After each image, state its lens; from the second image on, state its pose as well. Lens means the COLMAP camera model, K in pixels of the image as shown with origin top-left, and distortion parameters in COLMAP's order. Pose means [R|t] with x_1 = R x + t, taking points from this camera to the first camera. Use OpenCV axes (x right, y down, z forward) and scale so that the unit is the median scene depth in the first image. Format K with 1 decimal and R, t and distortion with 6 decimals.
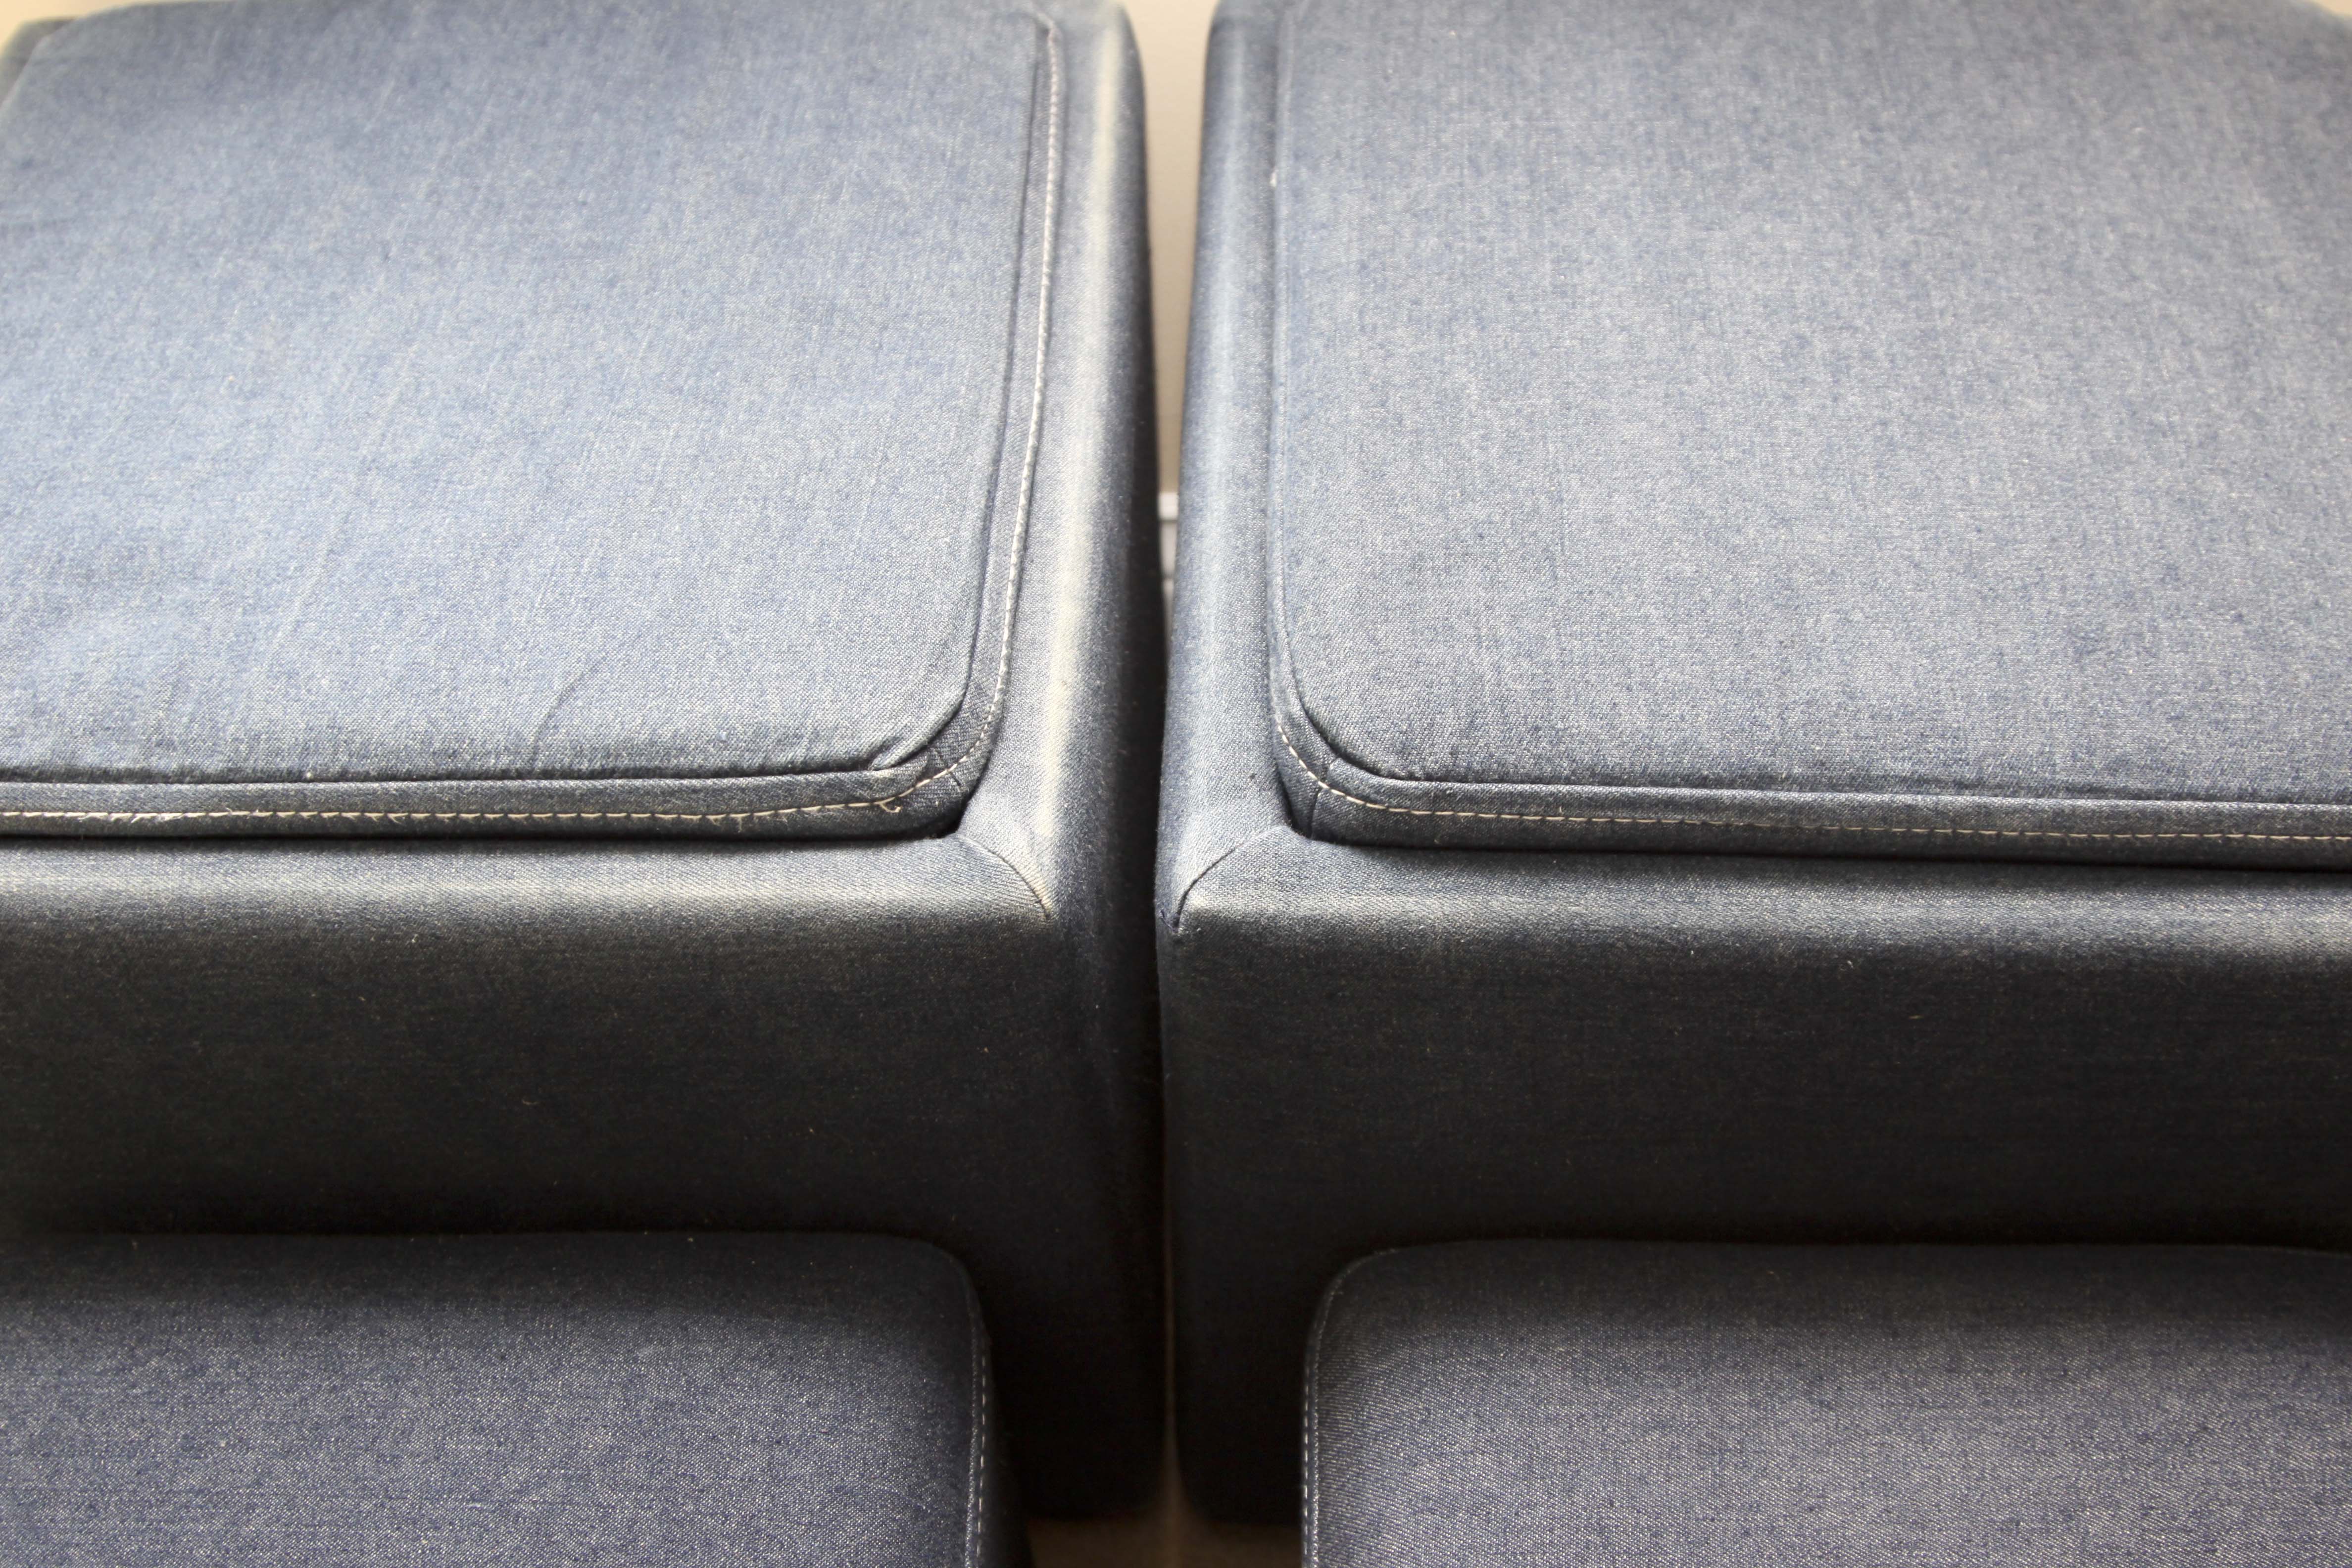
lens RADIAL K [[2432.7, 0, 1176.0], [0, 2432.7, 784.0], [0, 0, 1]] dist [-0.155833, 0.106042]
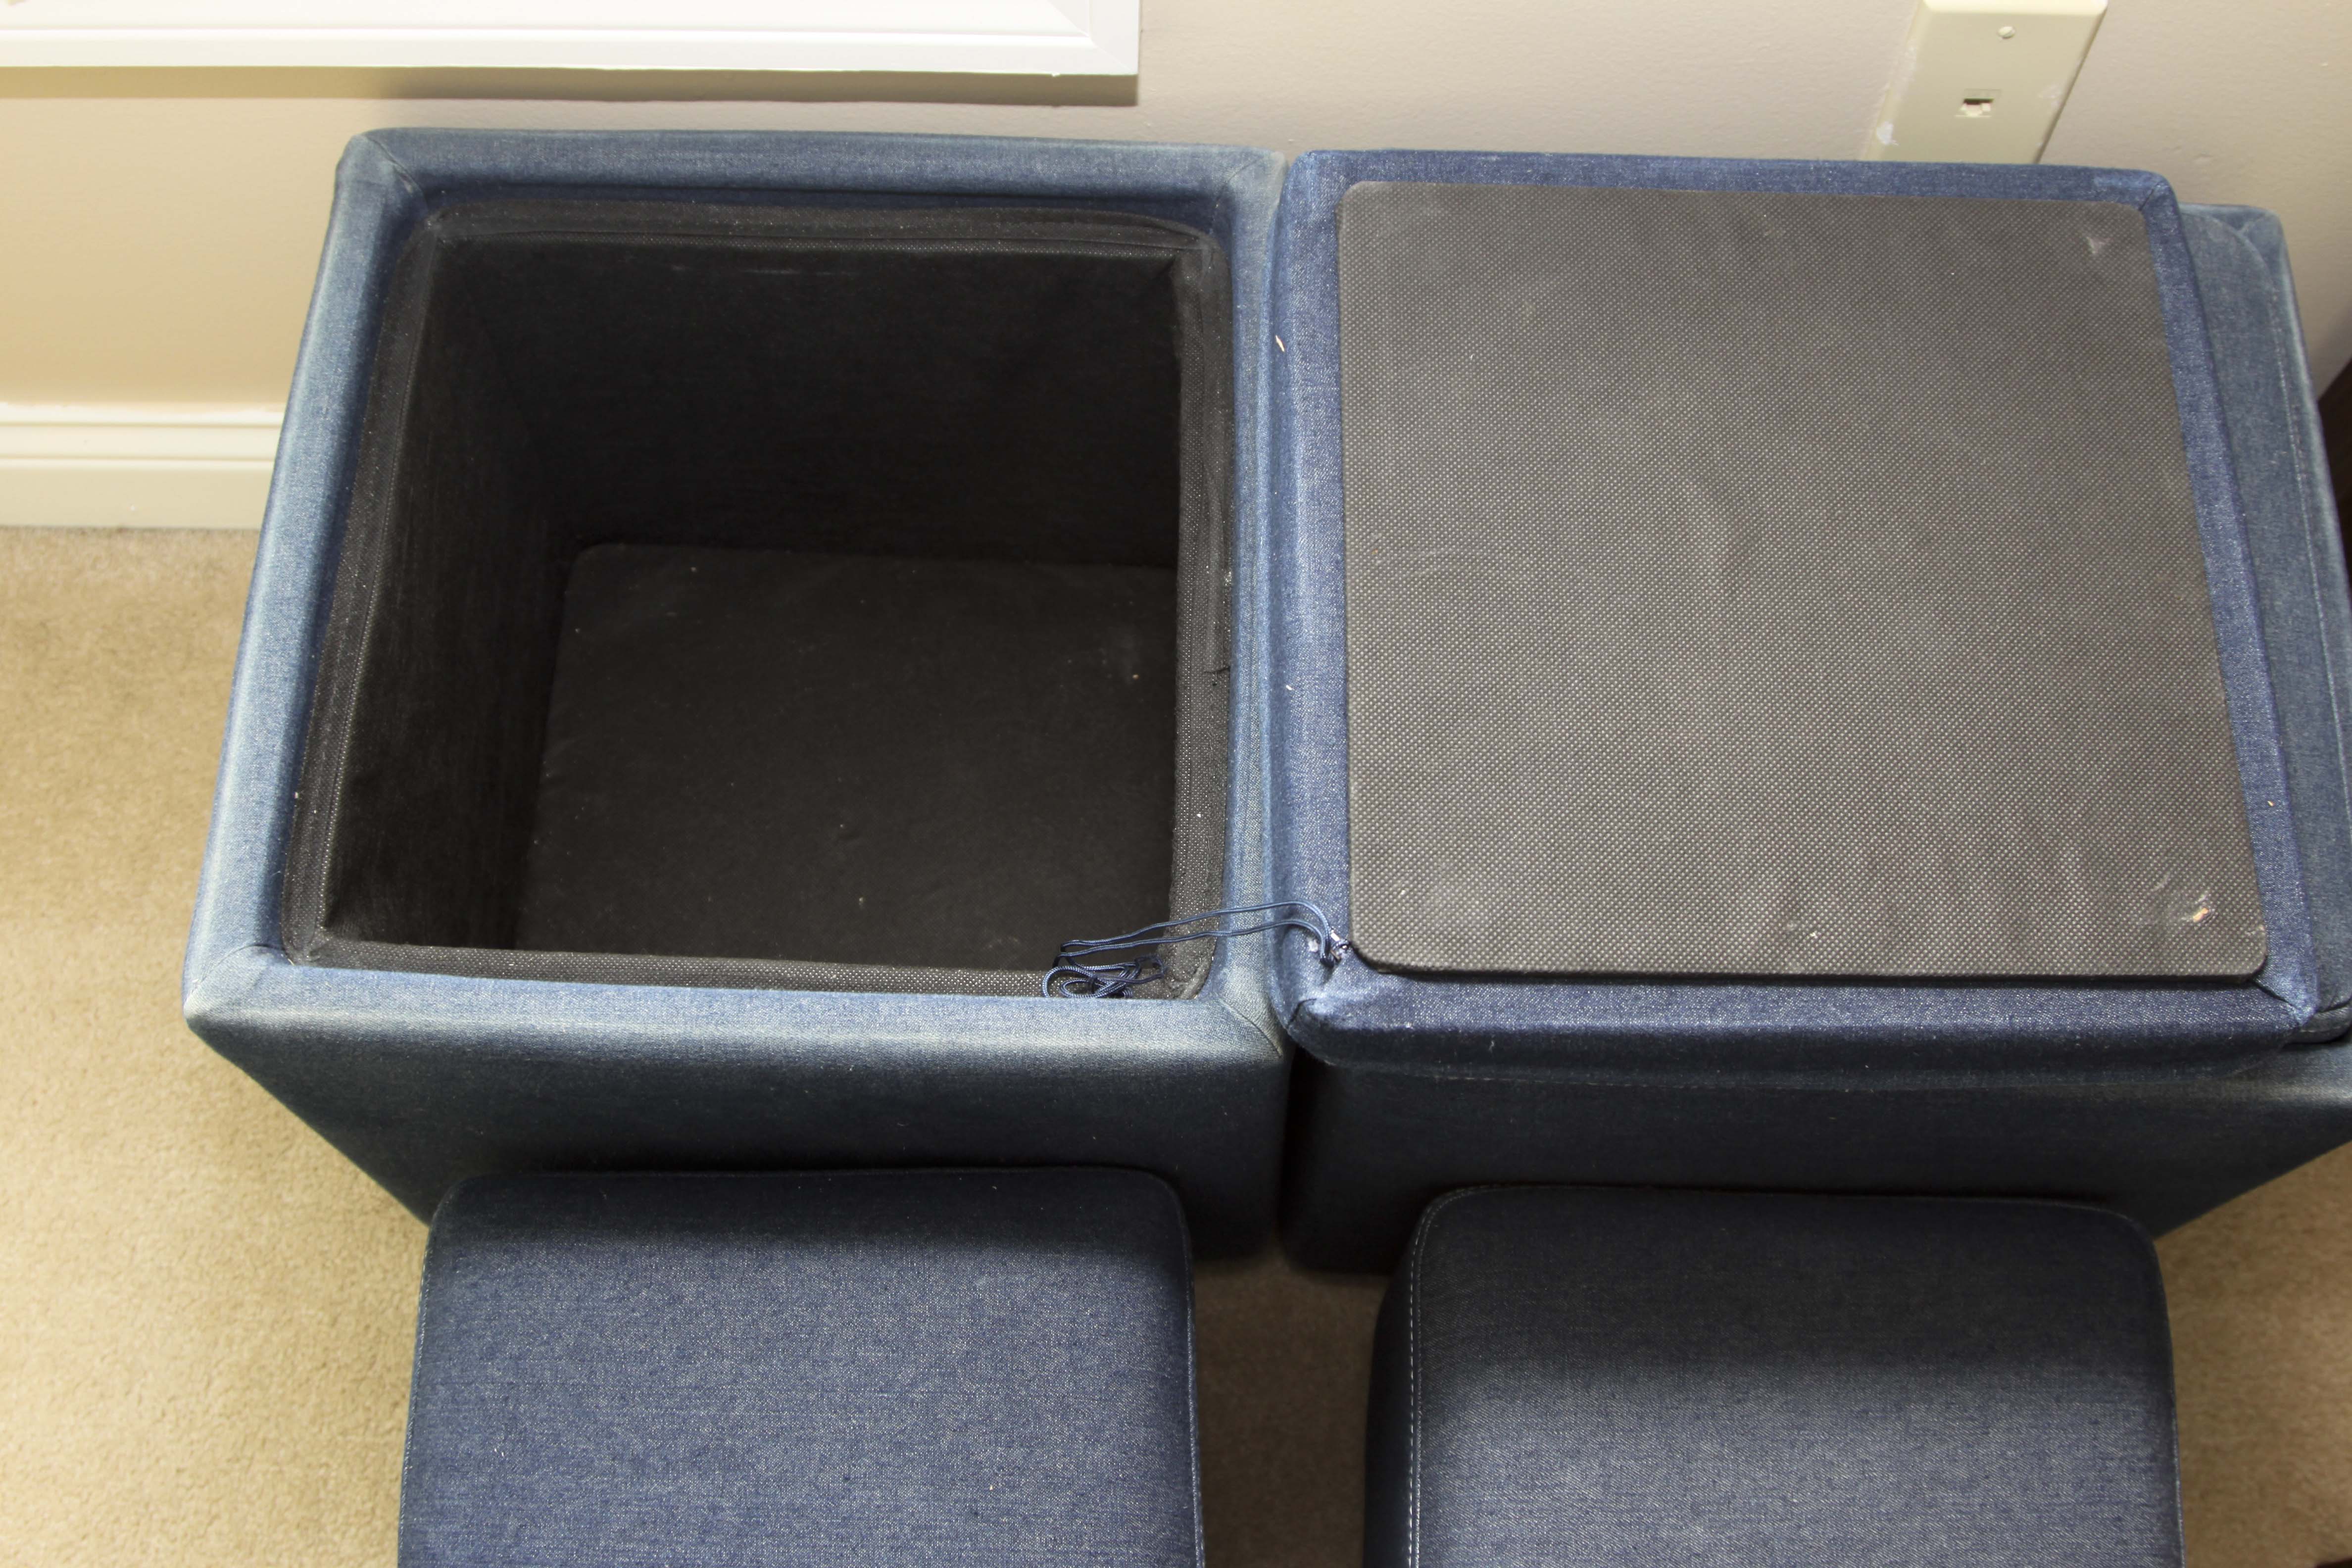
lens RADIAL K [[2455.8, 0, 1126.6], [0, 2455.8, 784.8], [0, 0, 1]] dist [-0.145769, 0.125786]
pose [[0.999175, 0.008796, 0.039646, -0.205701], [-0.019776, 0.958071, 0.285846, -0.532990], [-0.035470, -0.286394, 0.957455, -0.404405]]
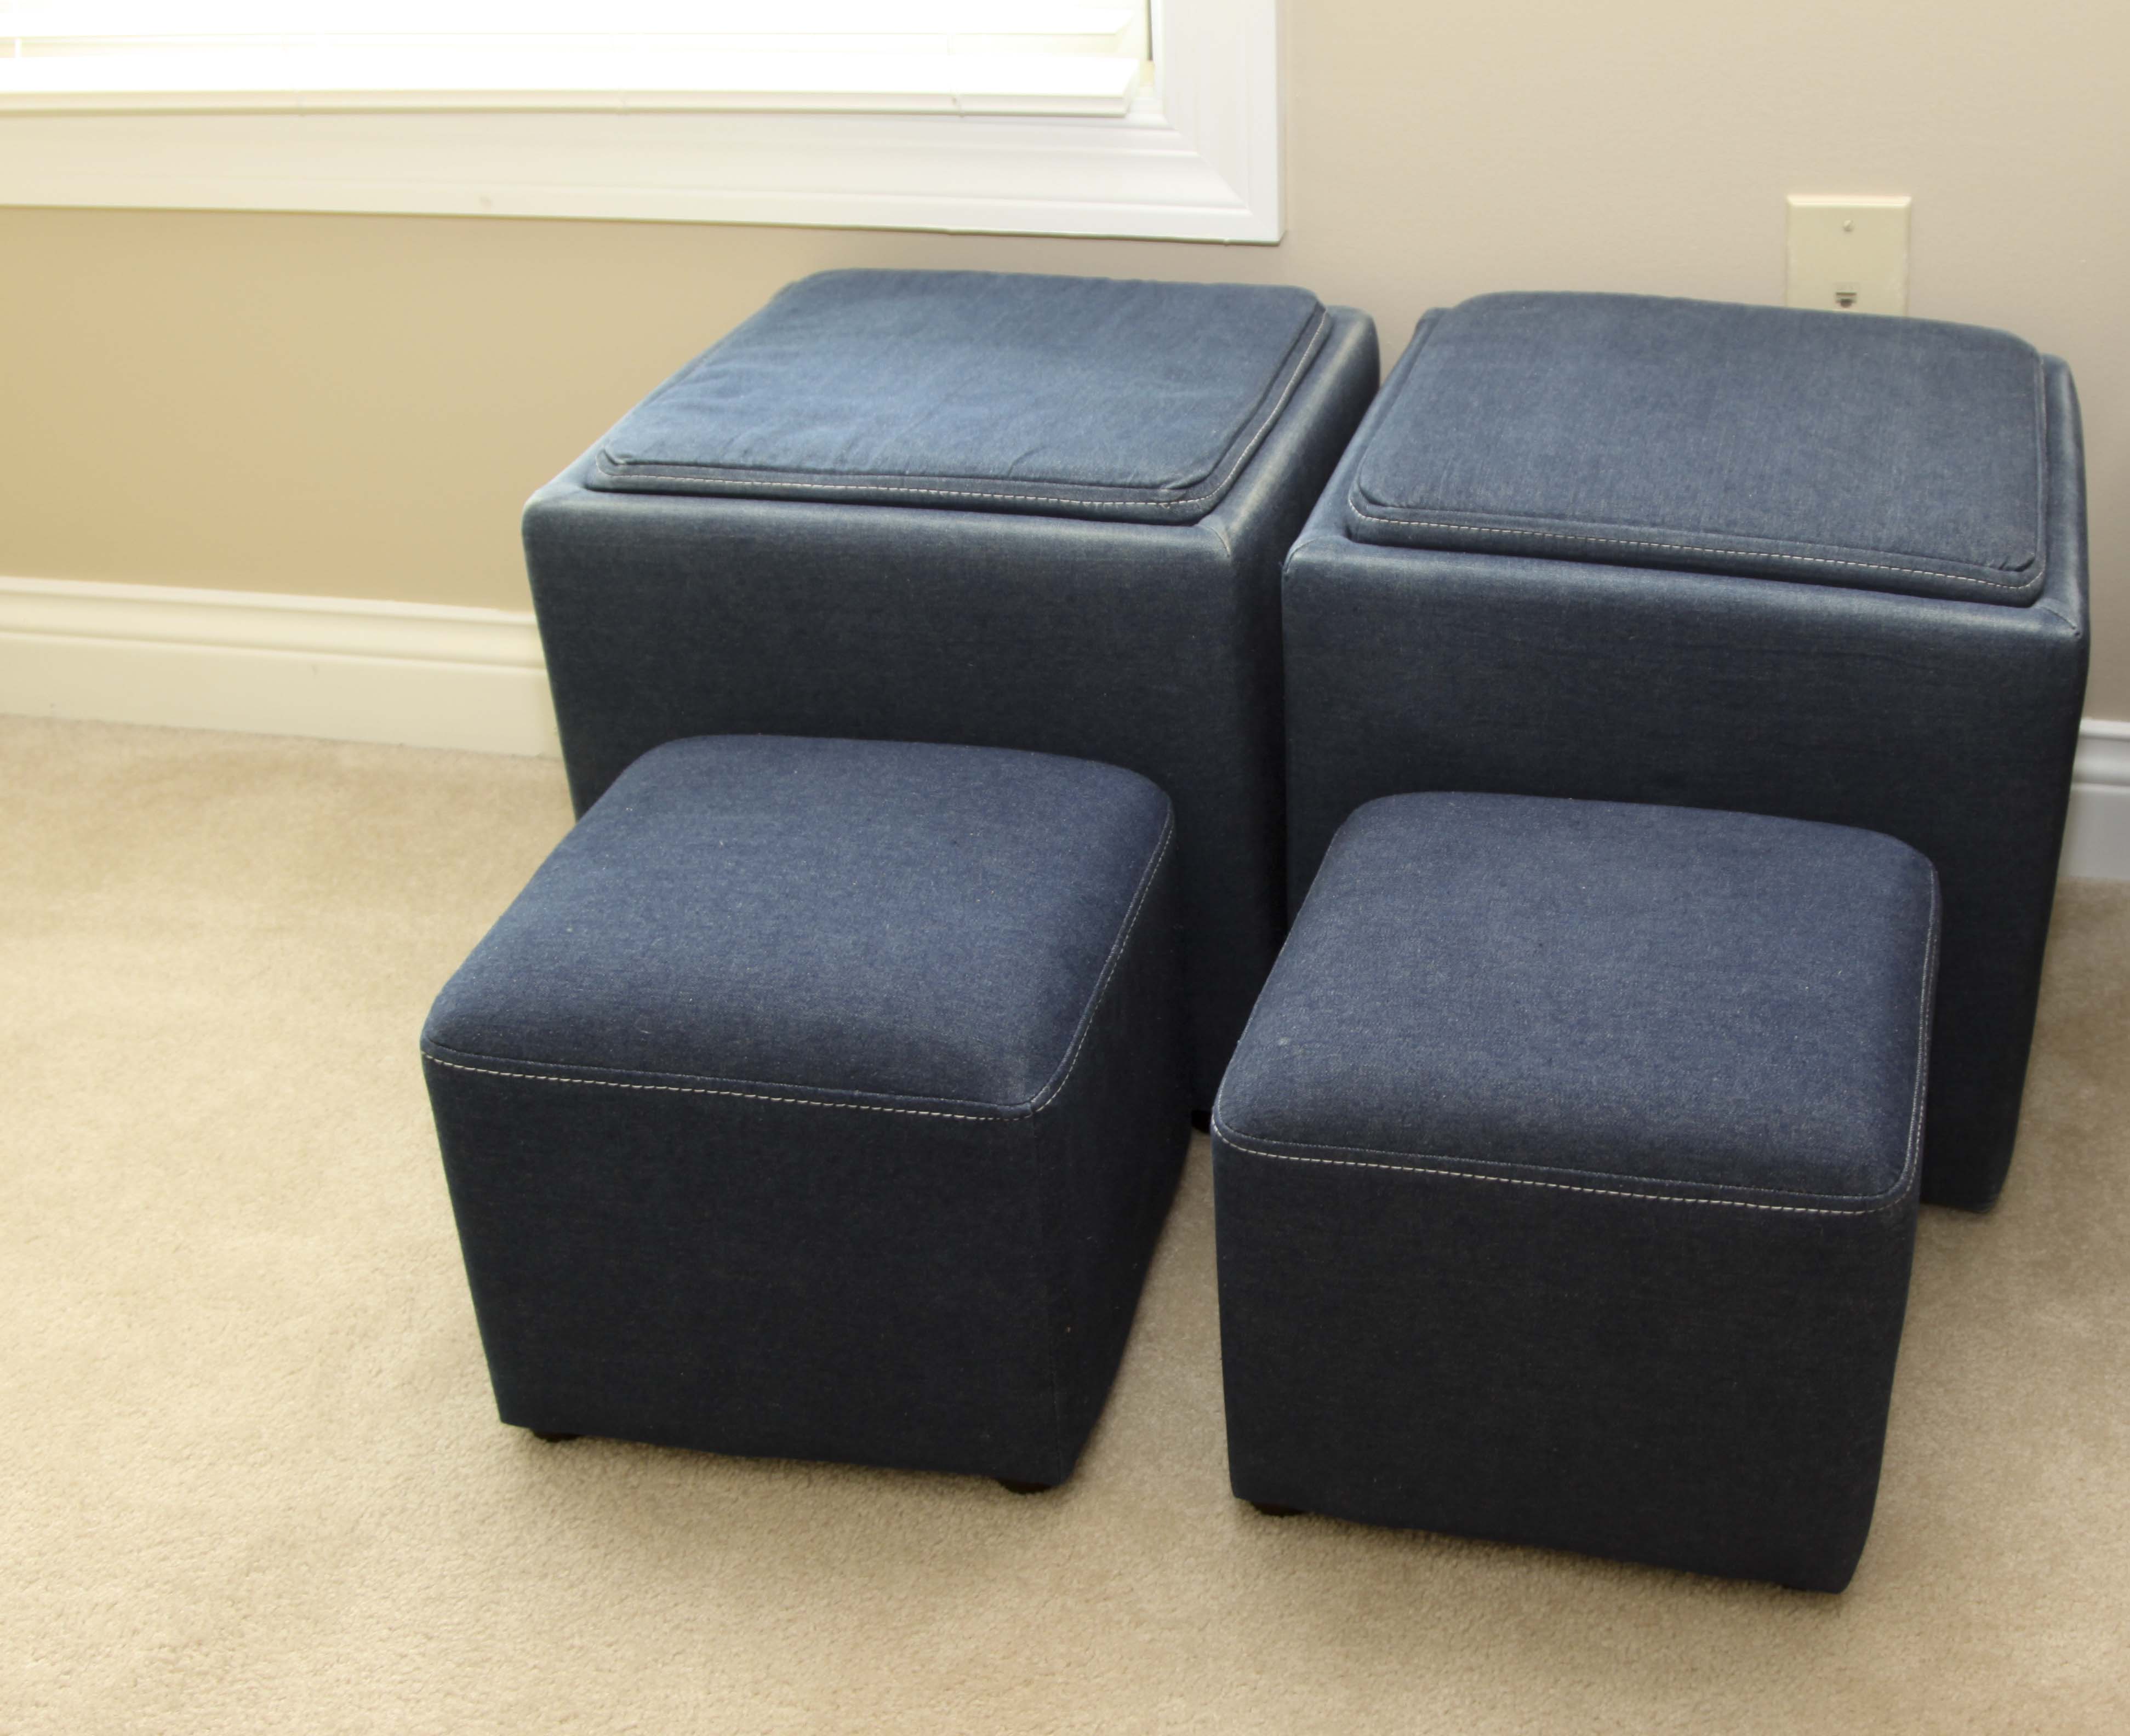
lens RADIAL K [[2717.1, 0, 1213.3], [0, 2717.1, 915.5], [0, 0, 1]] dist [-0.132554, 0.020515]
pose [[0.979919, 0.102511, -0.171028, 0.378829], [-0.153331, 0.935723, -0.317667, 1.118472], [0.127470, 0.337512, 0.932651, -1.144387]]
